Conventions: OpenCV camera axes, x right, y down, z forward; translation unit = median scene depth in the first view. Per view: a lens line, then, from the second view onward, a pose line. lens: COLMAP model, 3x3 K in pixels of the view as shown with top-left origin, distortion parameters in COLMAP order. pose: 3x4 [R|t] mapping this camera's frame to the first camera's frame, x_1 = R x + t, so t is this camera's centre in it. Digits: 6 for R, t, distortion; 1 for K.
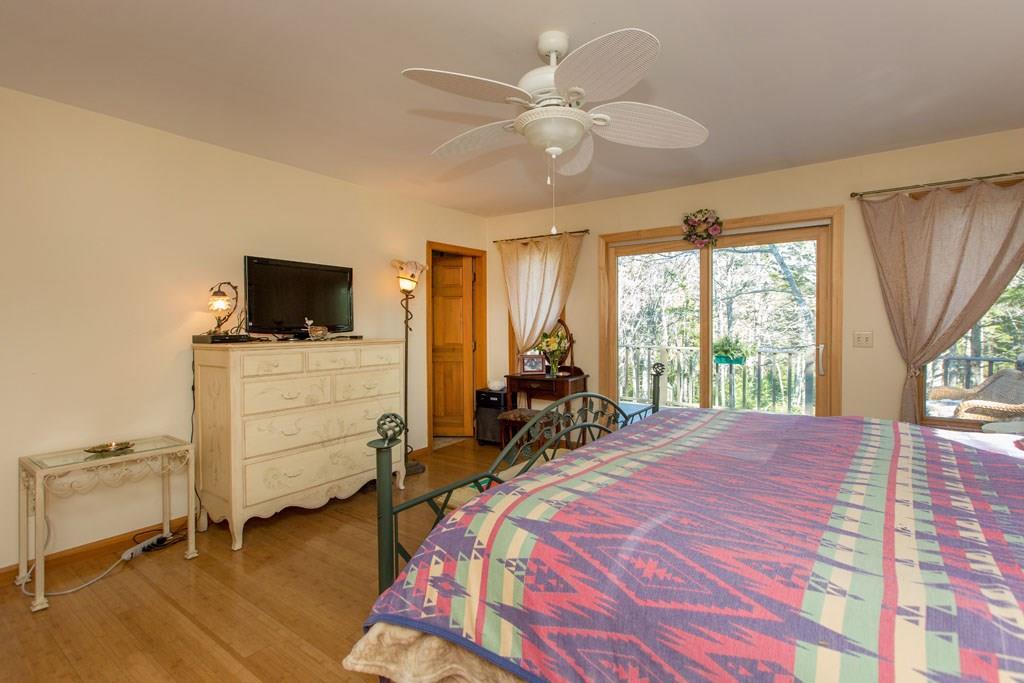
lens RADIAL K [[473.0, 0, 512.0], [0, 473.0, 341.5], [0, 0, 1]] dist [-0.000204, -0.000050]
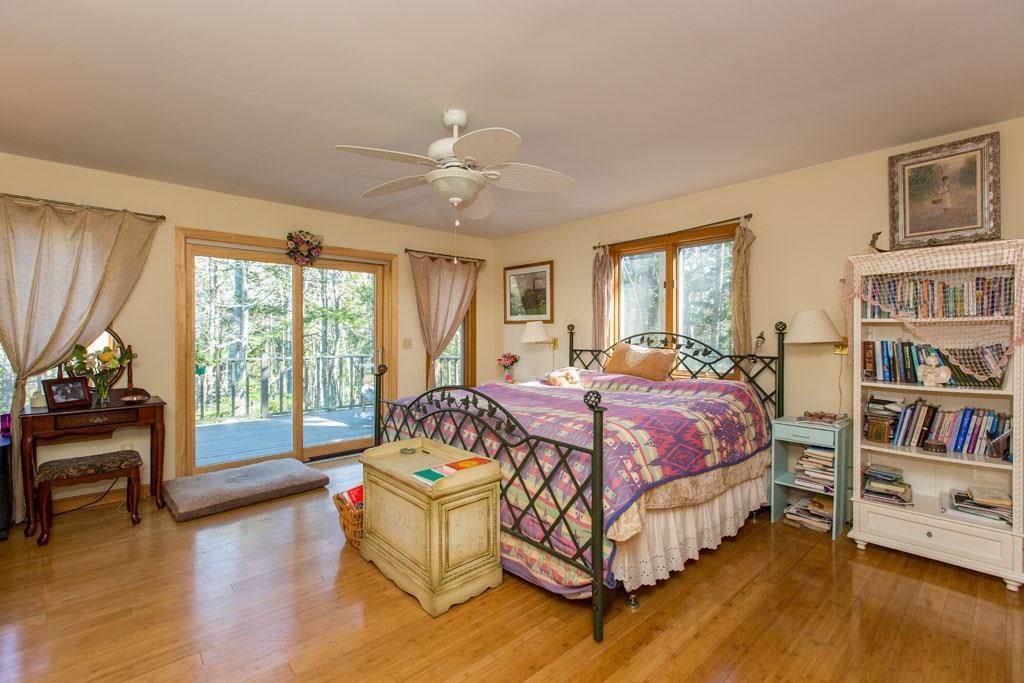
lens RADIAL K [[469.7, 0, 512.0], [0, 469.7, 341.5], [0, 0, 1]] dist [-0.001261, -0.000172]
pose [[0.216160, -0.010617, 0.976300, -0.616310], [0.033097, 0.999446, 0.003541, -0.006869], [-0.975797, 0.031547, 0.216391, 0.310969]]
